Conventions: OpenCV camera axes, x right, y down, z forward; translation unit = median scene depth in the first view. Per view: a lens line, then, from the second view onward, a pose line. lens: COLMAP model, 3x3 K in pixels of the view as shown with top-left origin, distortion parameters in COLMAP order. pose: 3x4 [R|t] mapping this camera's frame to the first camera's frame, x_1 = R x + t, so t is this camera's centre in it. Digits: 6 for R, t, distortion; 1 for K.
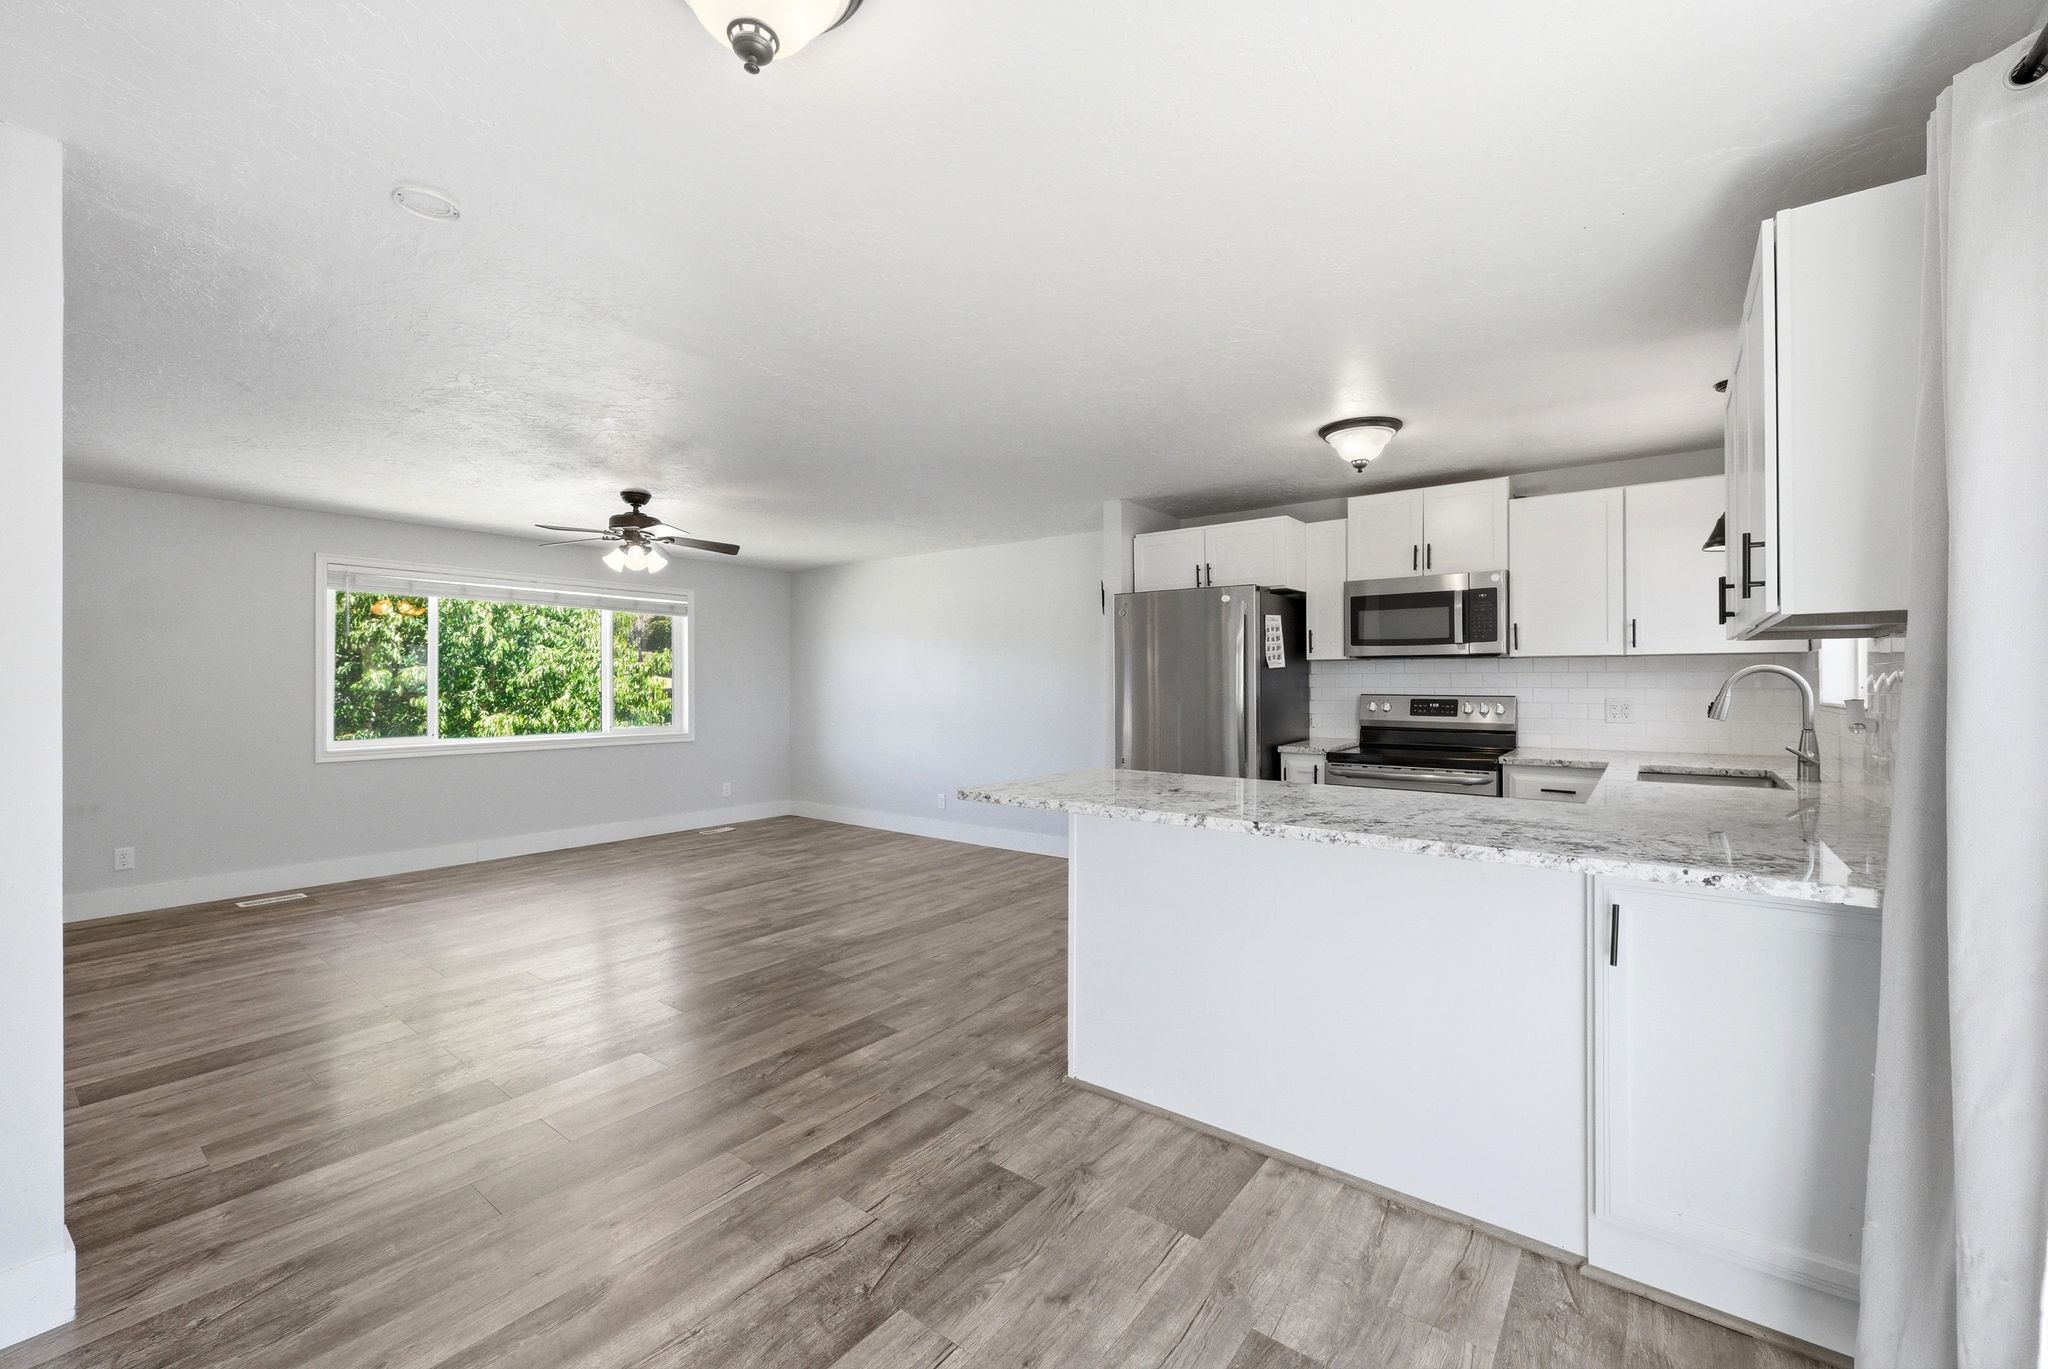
lens RADIAL K [[829.9, 0, 1024.0], [0, 829.9, 684.5], [0, 0, 1]] dist [-0.010486, -0.000059]
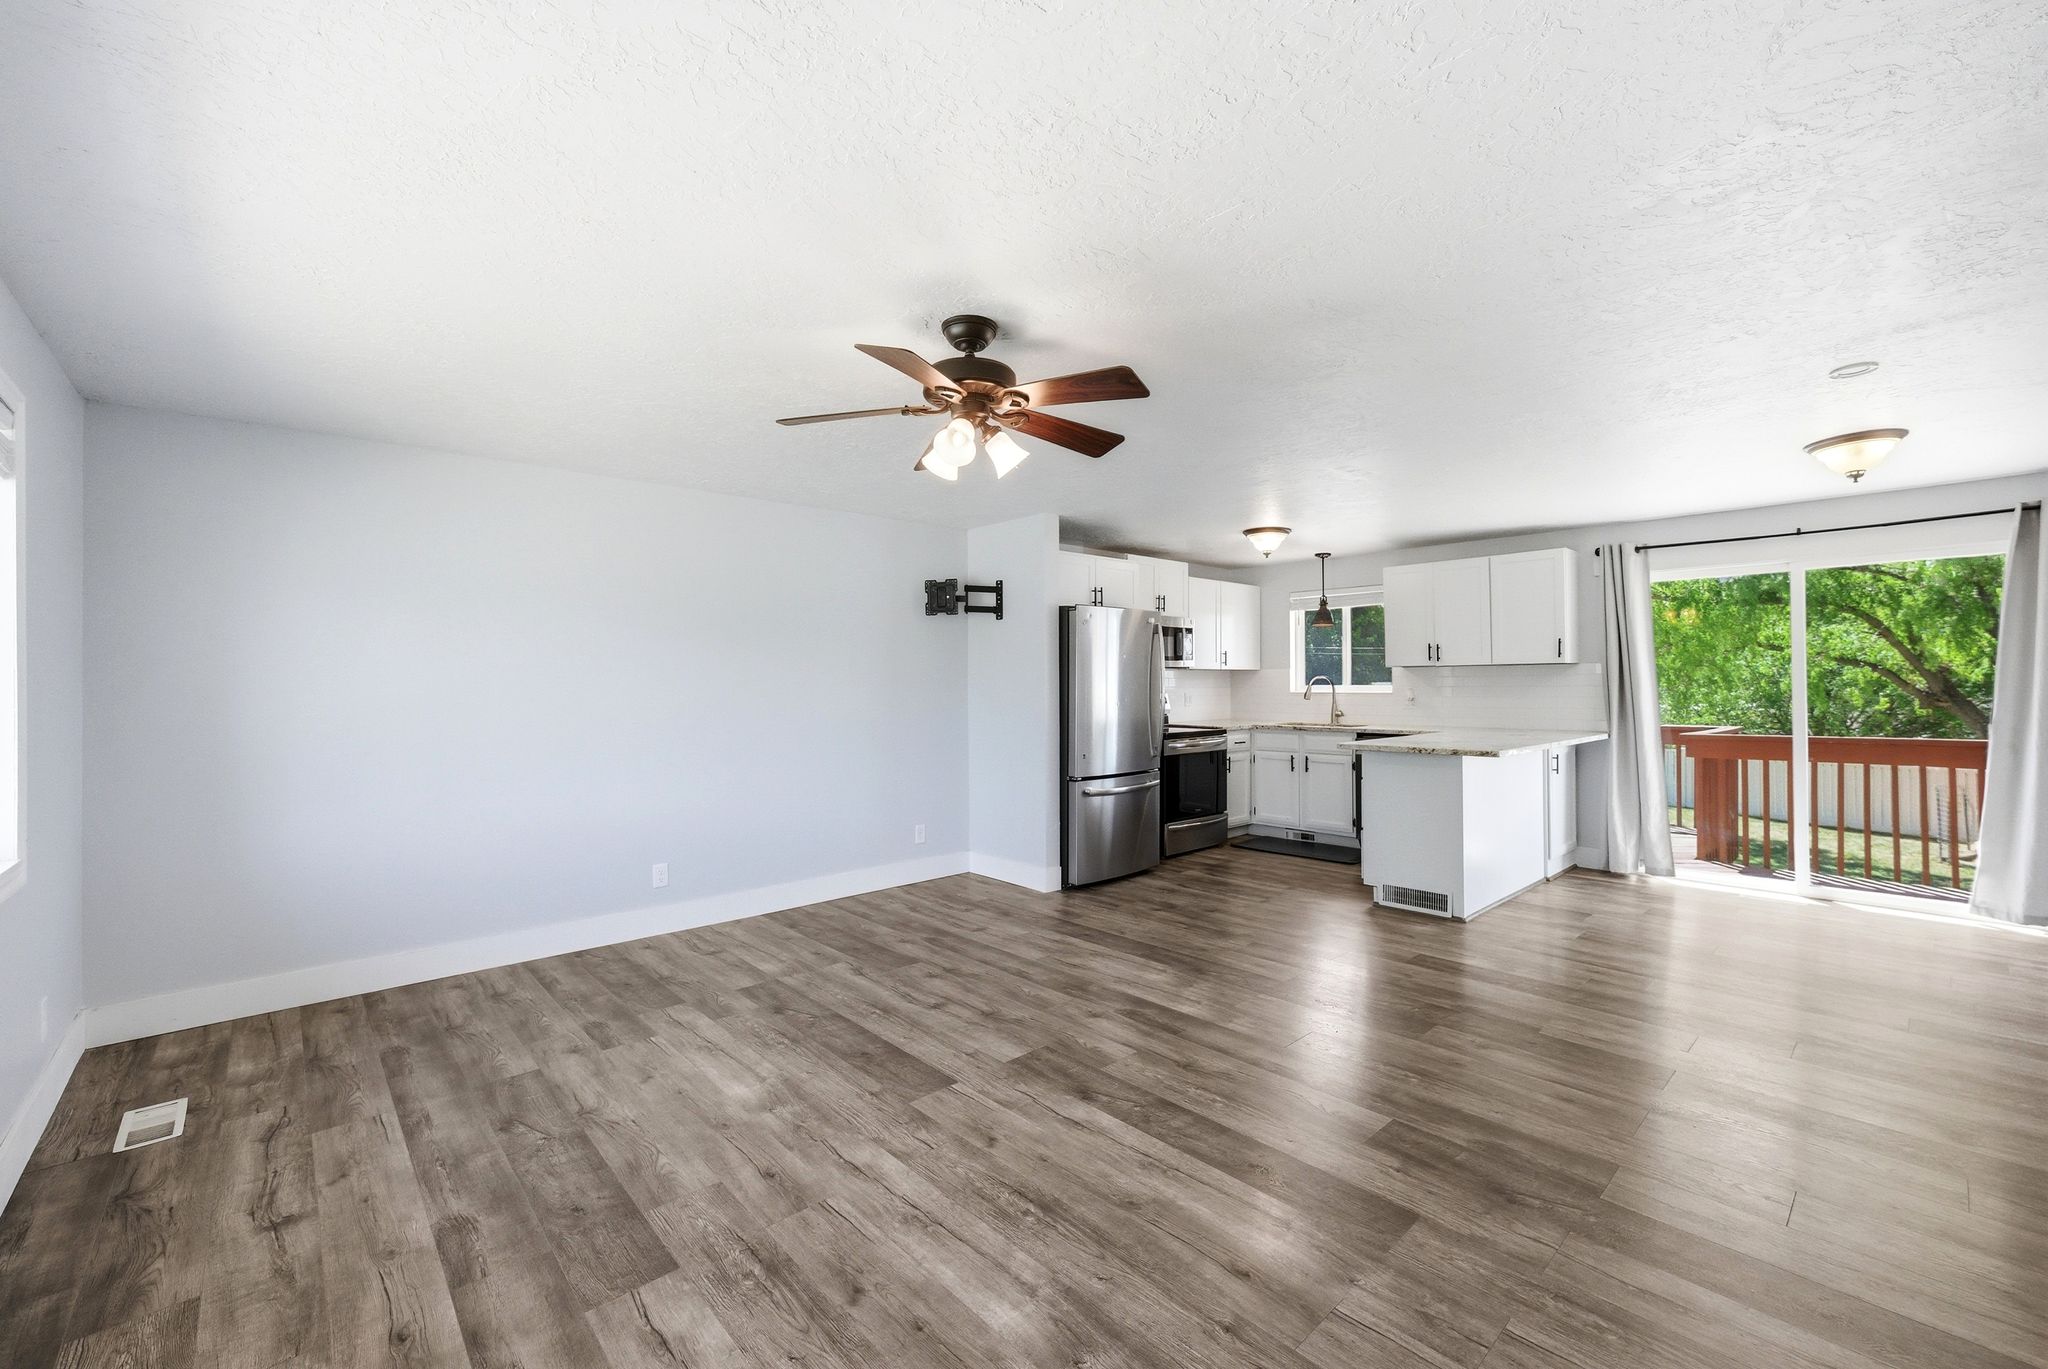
lens RADIAL K [[829.9, 0, 1024.0], [0, 829.9, 684.5], [0, 0, 1]] dist [-0.010486, -0.000059]
pose [[0.175364, 0.000696, 0.984503, -1.233881], [0.011341, 0.999932, -0.002727, -0.002112], [-0.984438, 0.011643, 0.175344, 1.114450]]
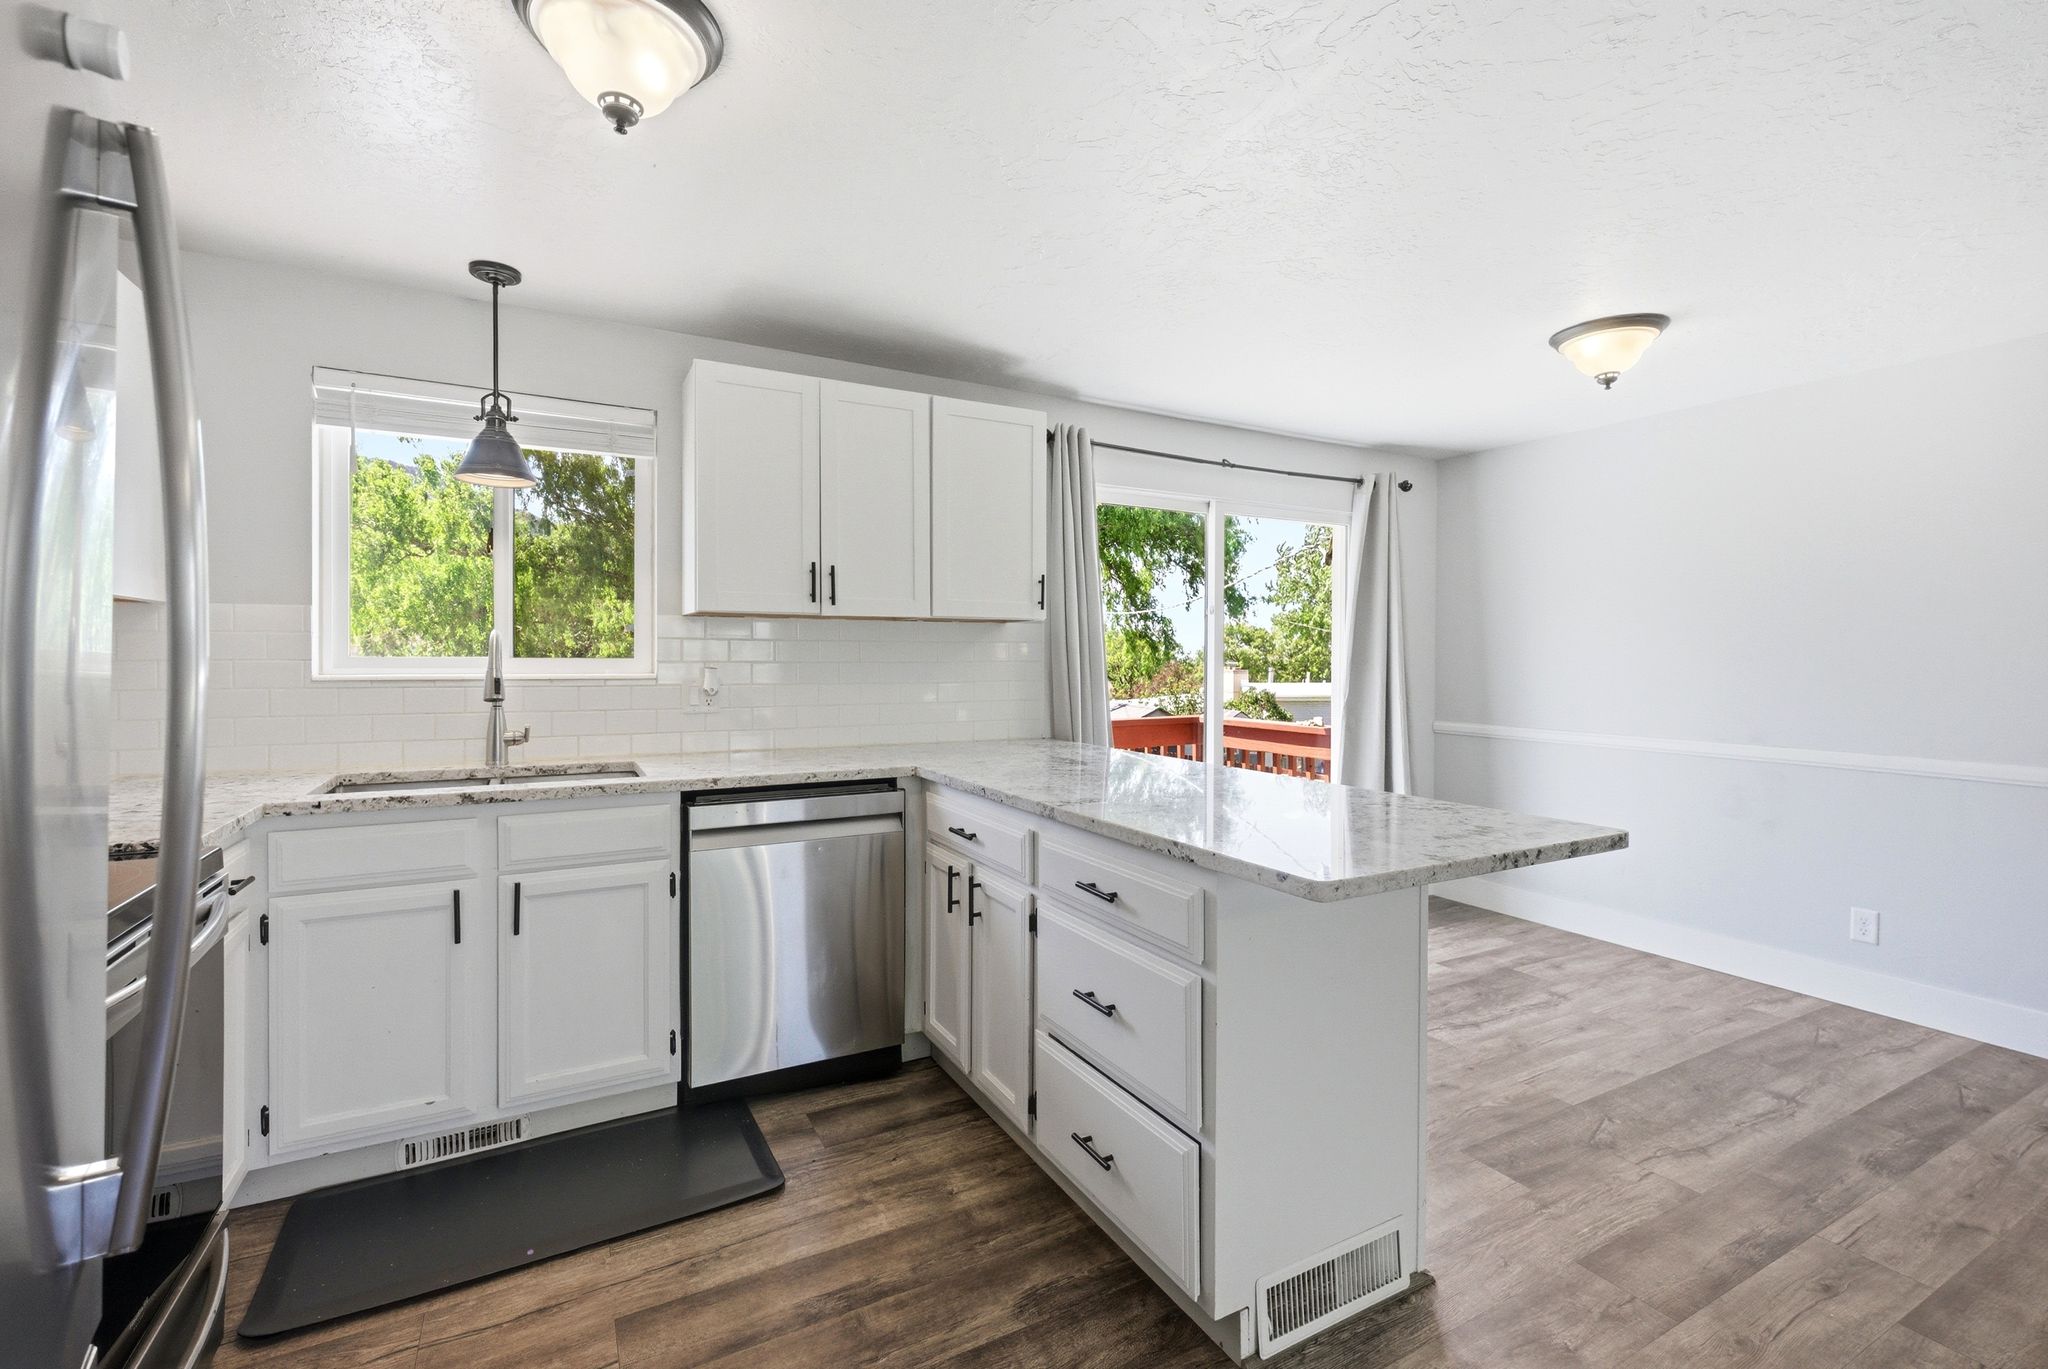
lens RADIAL K [[908.9, 0, 1024.0], [0, 908.9, 684.5], [0, 0, 1]] dist [-0.014214, -0.000255]
pose [[-0.916814, -0.012393, 0.399123, 0.046646], [-0.000645, 0.999563, 0.029557, 0.002219], [-0.399315, 0.026841, -0.916421, 1.247862]]
